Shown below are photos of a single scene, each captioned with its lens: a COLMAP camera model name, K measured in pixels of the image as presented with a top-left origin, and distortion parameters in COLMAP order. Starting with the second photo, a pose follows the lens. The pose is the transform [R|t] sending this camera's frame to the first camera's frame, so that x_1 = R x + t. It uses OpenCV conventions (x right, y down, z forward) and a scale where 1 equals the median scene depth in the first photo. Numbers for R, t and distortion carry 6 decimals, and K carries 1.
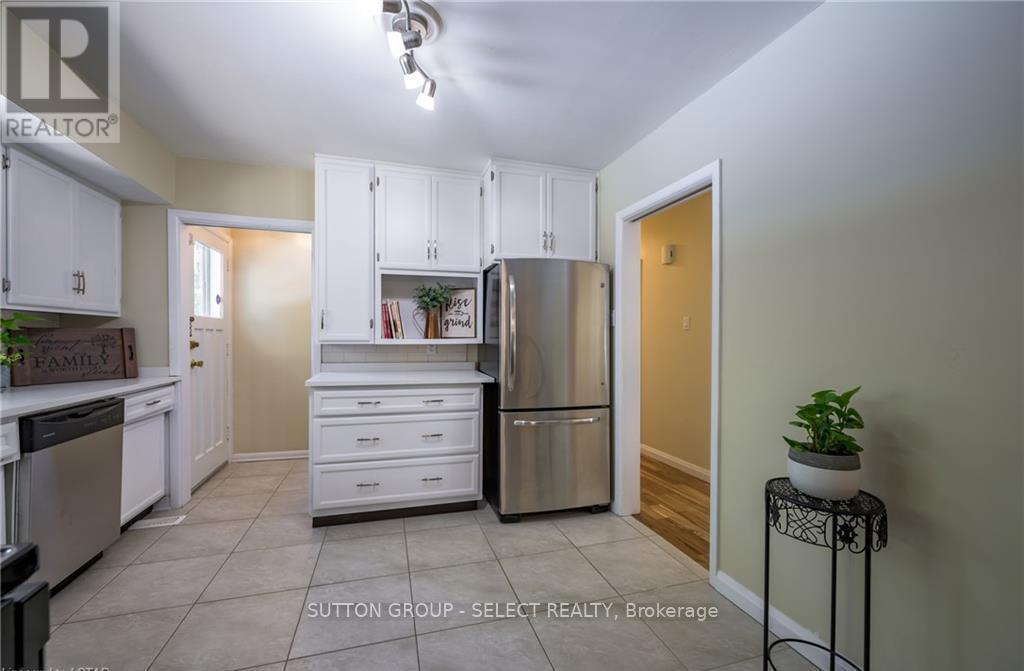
lens RADIAL K [[405.0, 0, 505.9], [0, 405.0, 339.9], [0, 0, 1]] dist [0.000119, 0.000146]
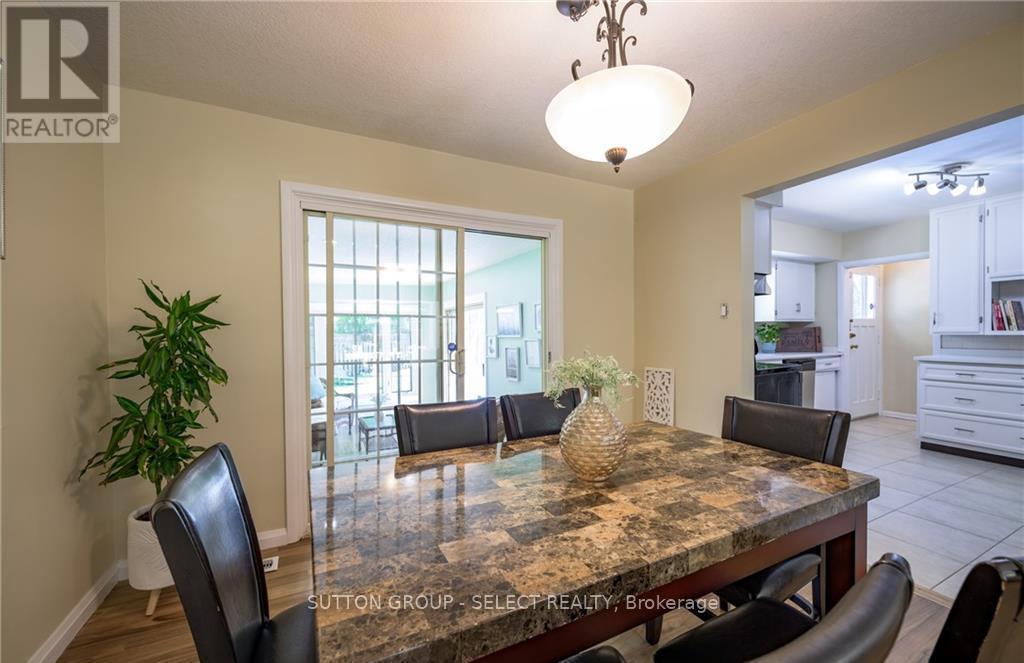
lens RADIAL K [[406.7, 0, 515.2], [0, 406.7, 336.6], [0, 0, 1]] dist [0.000895, 0.000168]
pose [[0.173500, 0.003166, -0.984829, 0.740087], [0.000651, 0.999994, 0.003330, 0.010562], [0.984834, -0.001218, 0.173497, -0.770995]]
